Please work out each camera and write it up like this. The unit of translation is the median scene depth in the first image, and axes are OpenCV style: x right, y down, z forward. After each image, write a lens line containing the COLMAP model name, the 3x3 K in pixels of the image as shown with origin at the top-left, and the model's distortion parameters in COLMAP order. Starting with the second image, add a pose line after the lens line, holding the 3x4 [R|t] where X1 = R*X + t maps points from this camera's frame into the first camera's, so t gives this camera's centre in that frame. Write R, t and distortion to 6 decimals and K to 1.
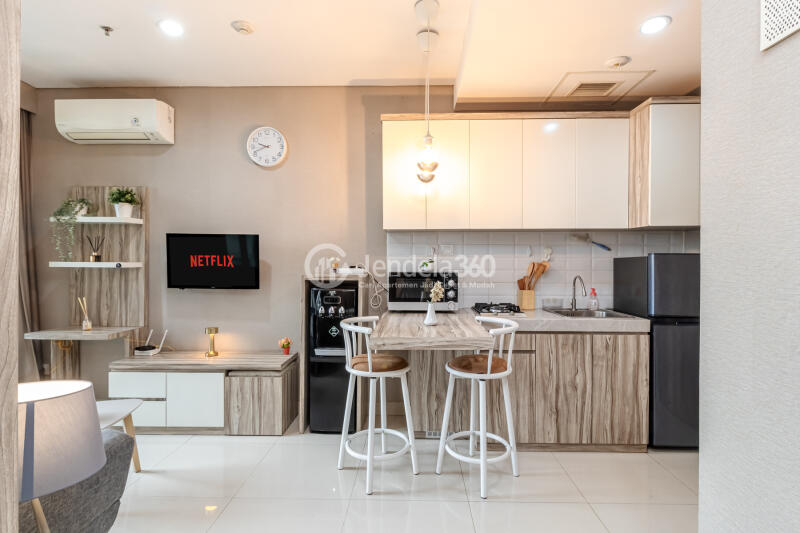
lens RADIAL K [[391.7, 0, 404.0], [0, 391.7, 263.1], [0, 0, 1]] dist [0.000910, 0.000063]
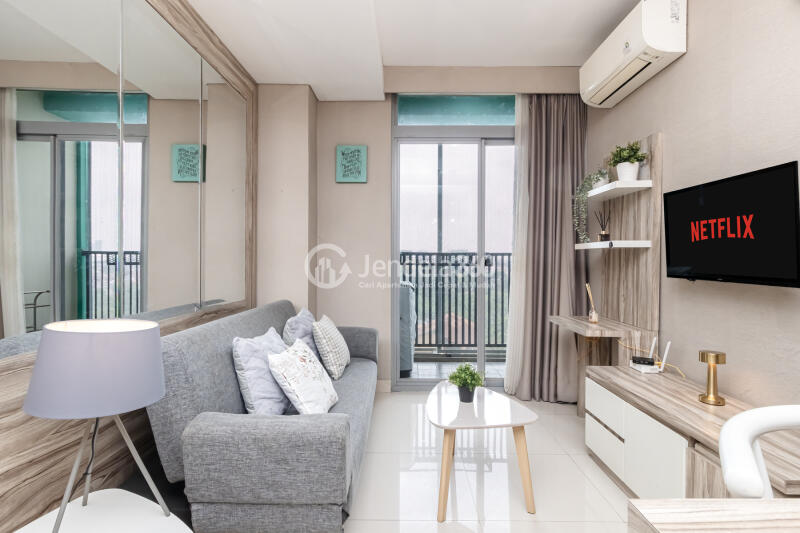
lens RADIAL K [[401.6, 0, 402.5], [0, 401.6, 269.7], [0, 0, 1]] dist [-0.030167, 0.000005]
pose [[0.014185, 0.013426, -0.999809, 0.051128], [-0.005144, 0.999898, 0.013354, 0.050051], [0.999886, 0.004953, 0.014253, 0.608809]]
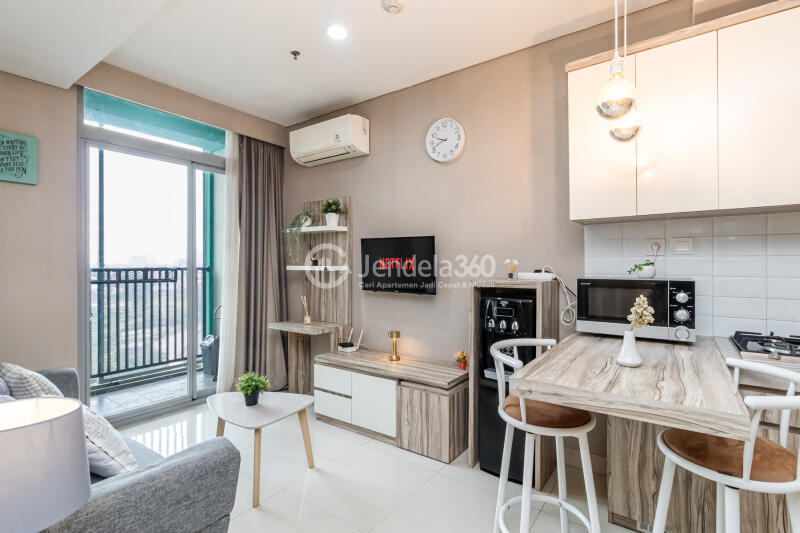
lens RADIAL K [[373.8, 0, 428.3], [0, 373.8, 264.1], [0, 0, 1]] dist [0.004327, 0.000493]
pose [[0.844672, -0.005159, -0.535259, 0.097407], [0.002136, 0.999978, -0.006267, 0.000030], [0.535280, 0.004150, 0.844665, 0.267444]]
